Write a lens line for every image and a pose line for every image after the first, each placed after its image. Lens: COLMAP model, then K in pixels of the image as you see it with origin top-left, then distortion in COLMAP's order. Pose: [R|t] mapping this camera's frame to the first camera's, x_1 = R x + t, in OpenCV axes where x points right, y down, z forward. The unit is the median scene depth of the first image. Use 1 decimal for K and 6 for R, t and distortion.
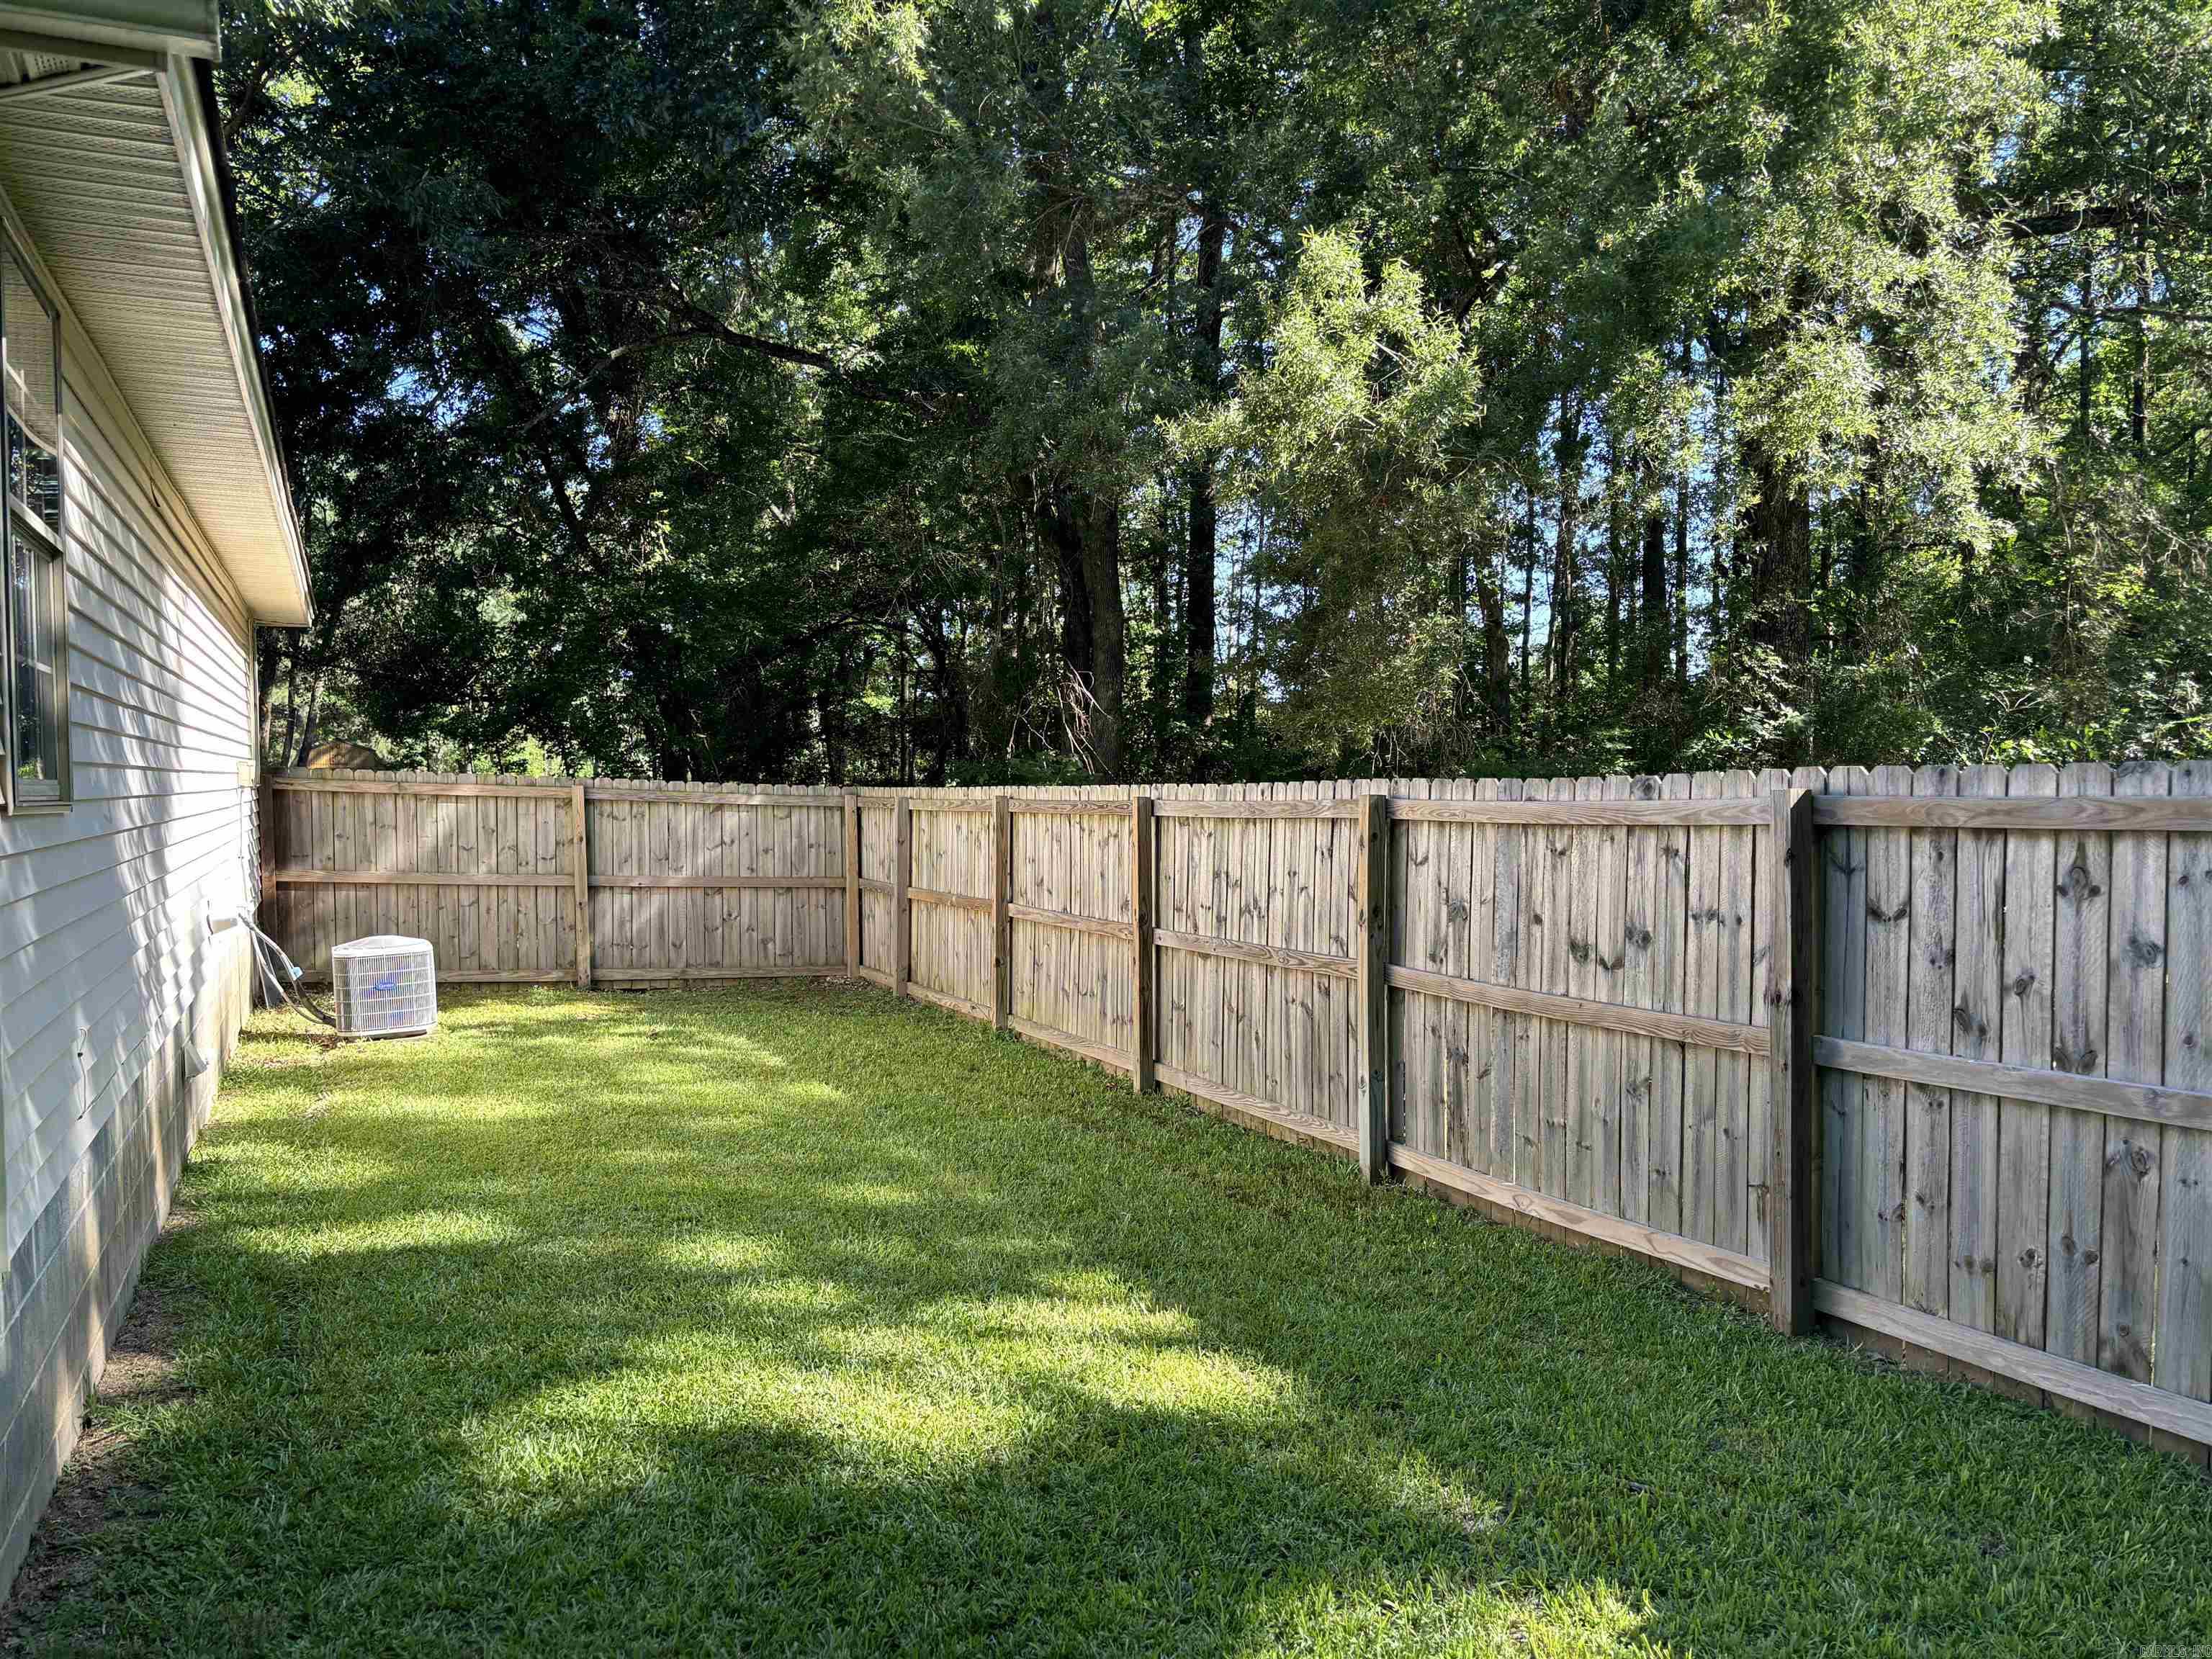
lens RADIAL K [[1683.9, 0, 1127.5], [0, 1683.9, 846.5], [0, 0, 1]] dist [0.059719, -0.064114]
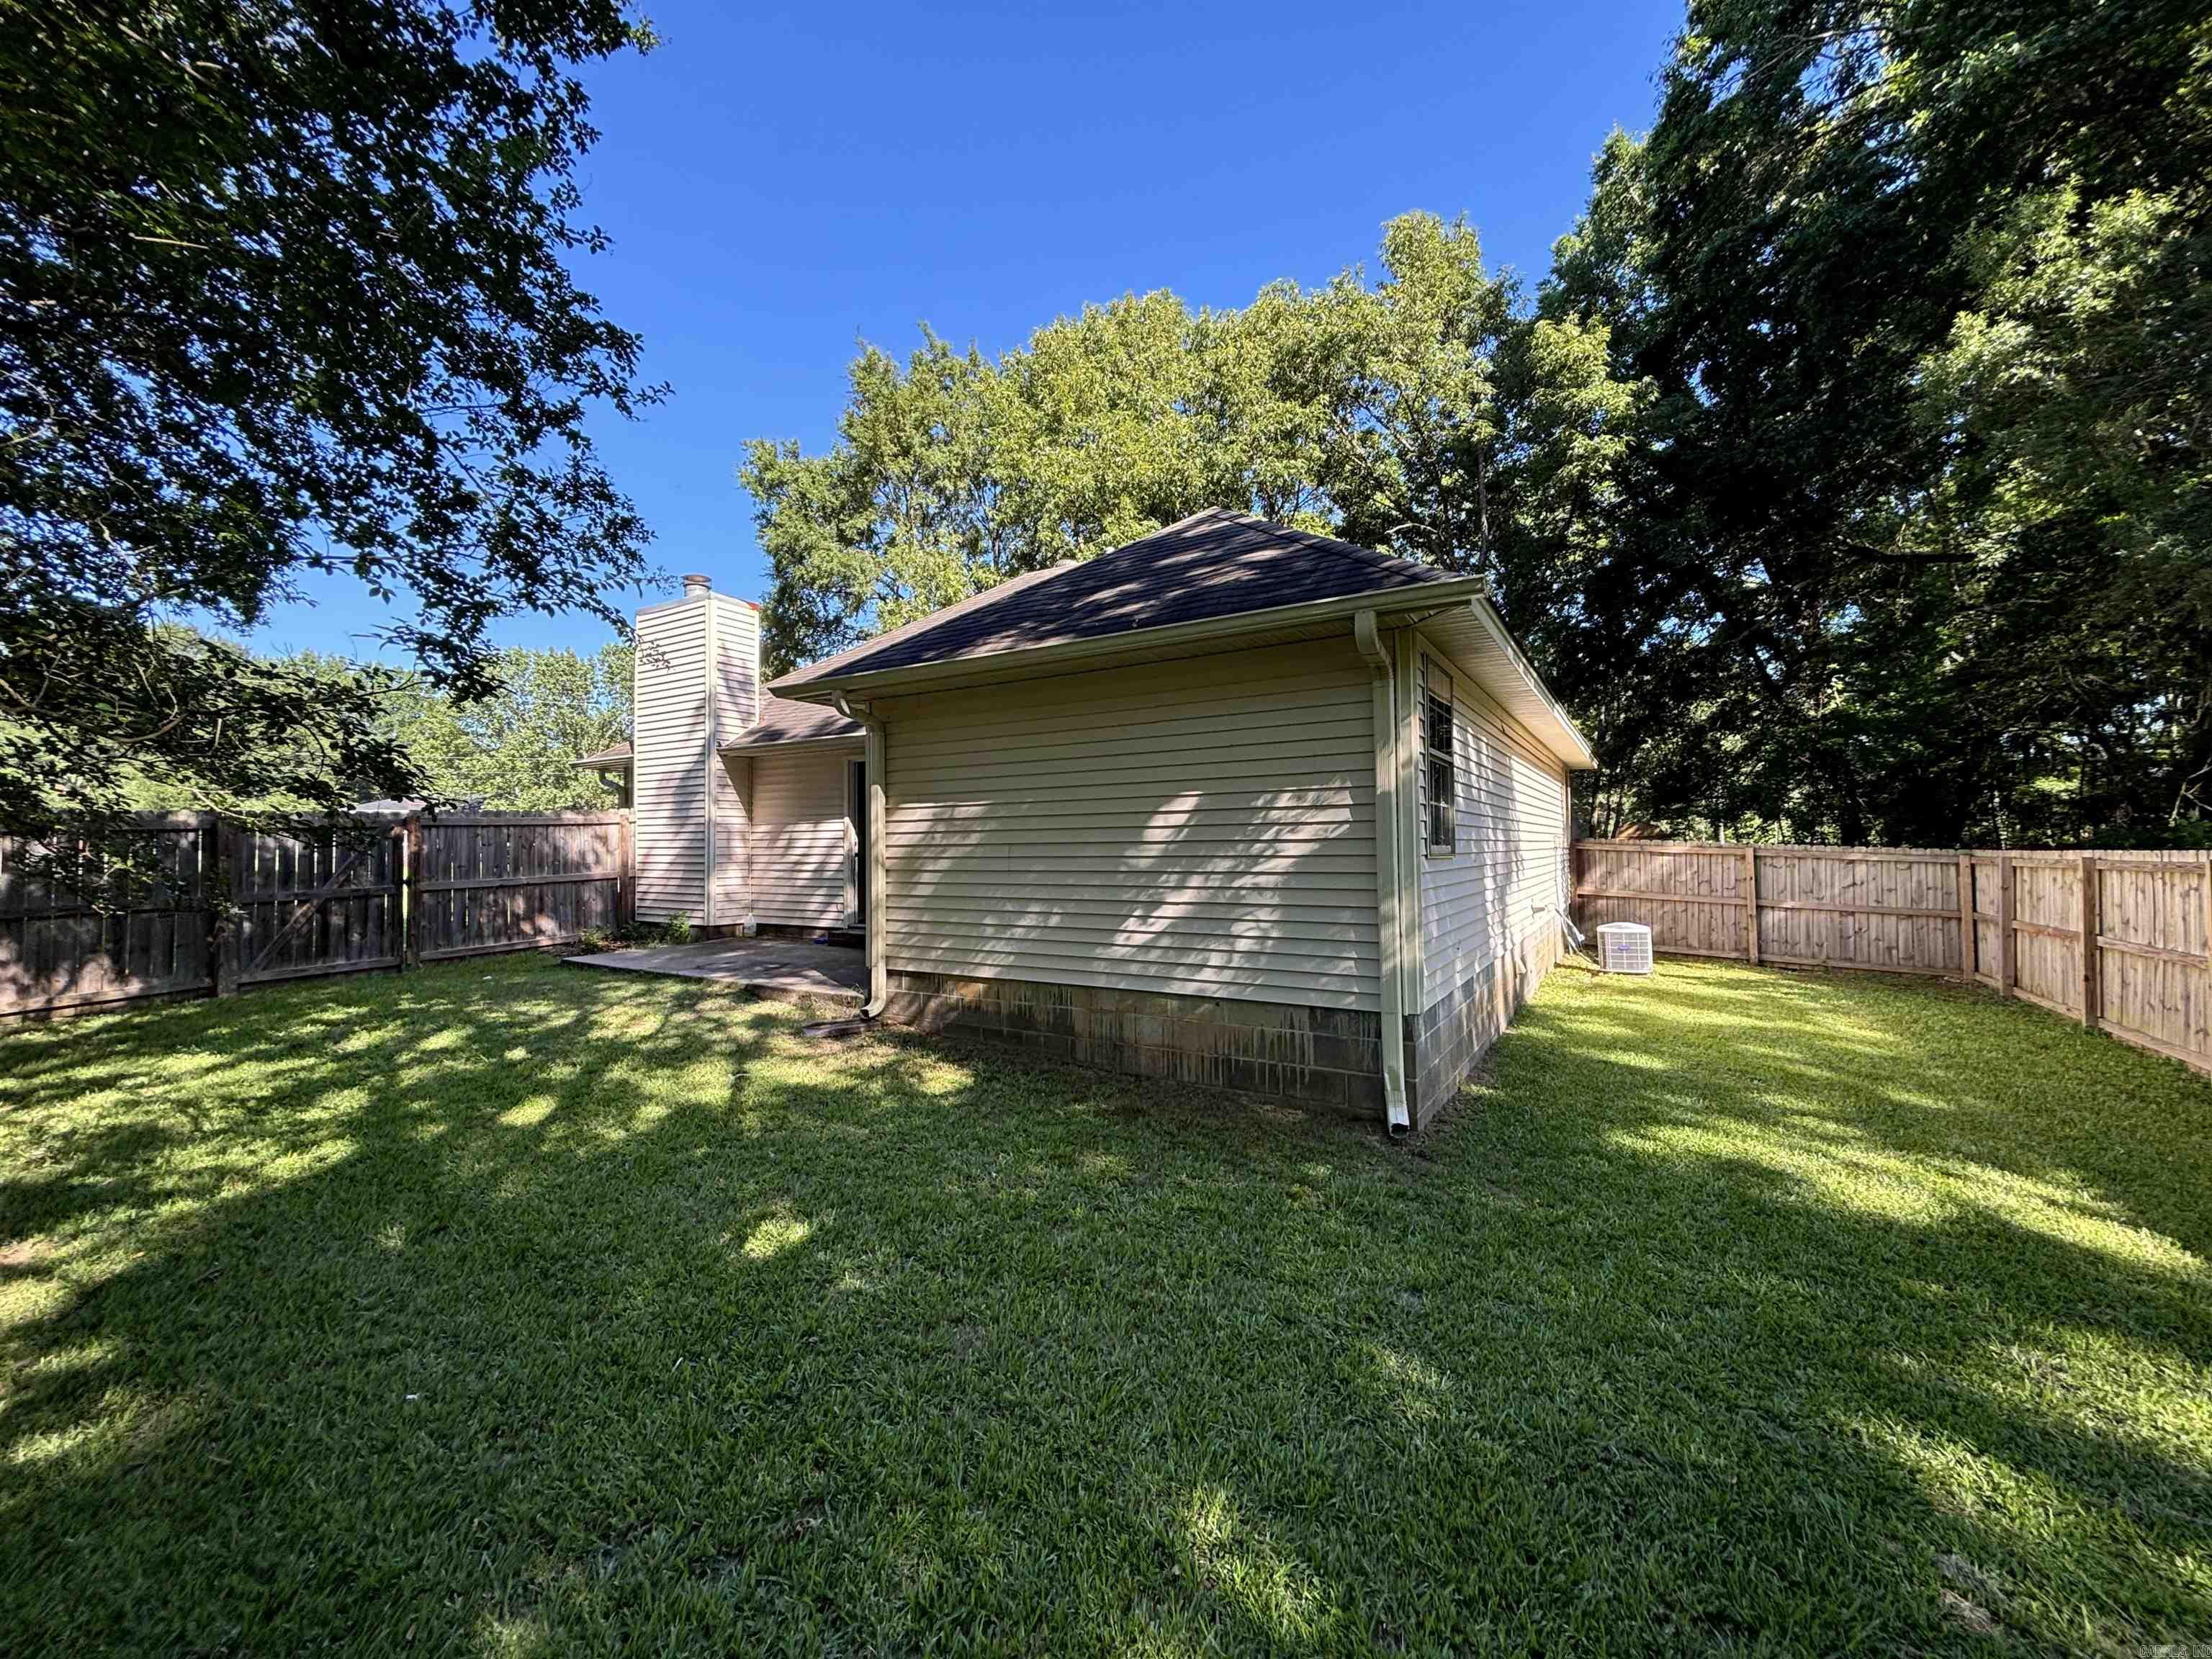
lens RADIAL K [[894.0, 0, 1089.7], [0, 894.0, 812.2], [0, 0, 1]] dist [0.001437, 0.000571]
pose [[0.550685, -0.023699, -0.834376, 0.110085], [-0.037490, 0.997886, -0.053087, 0.003113], [0.833871, 0.060515, 0.548633, -0.118123]]
